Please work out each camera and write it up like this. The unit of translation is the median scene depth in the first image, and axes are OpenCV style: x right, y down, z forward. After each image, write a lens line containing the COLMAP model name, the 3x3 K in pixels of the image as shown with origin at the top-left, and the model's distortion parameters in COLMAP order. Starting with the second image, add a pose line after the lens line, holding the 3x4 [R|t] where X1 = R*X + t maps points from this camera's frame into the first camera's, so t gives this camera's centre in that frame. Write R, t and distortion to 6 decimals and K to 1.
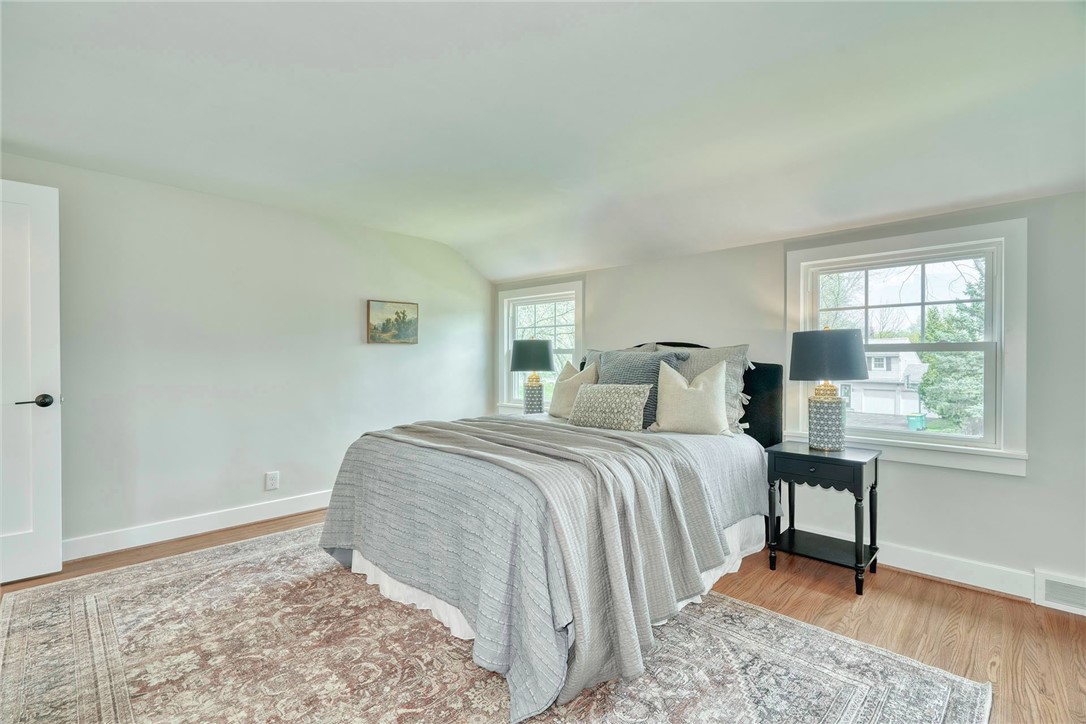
lens RADIAL K [[495.8, 0, 541.1], [0, 495.8, 361.4], [0, 0, 1]] dist [-0.002719, 0.000726]
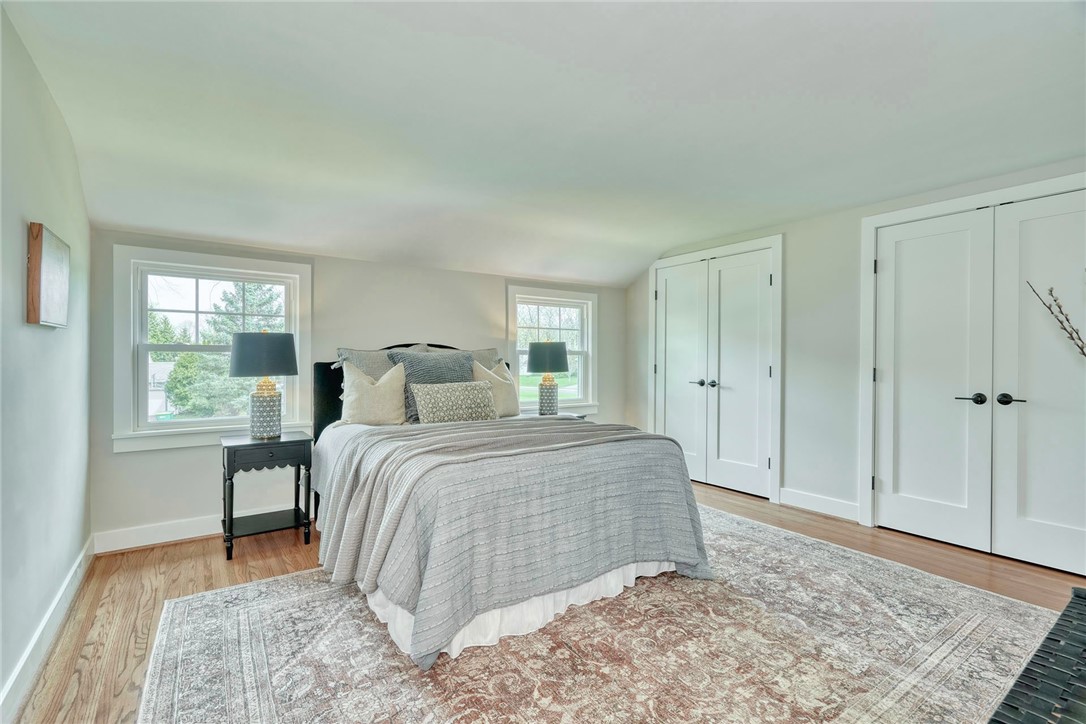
lens RADIAL K [[495.8, 0, 541.1], [0, 495.8, 361.4], [0, 0, 1]] dist [-0.002719, 0.000726]
pose [[0.180350, -0.004642, 0.983592, -1.212158], [0.001712, 0.999989, 0.004406, -0.005532], [-0.983601, 0.000890, 0.180356, 0.858617]]
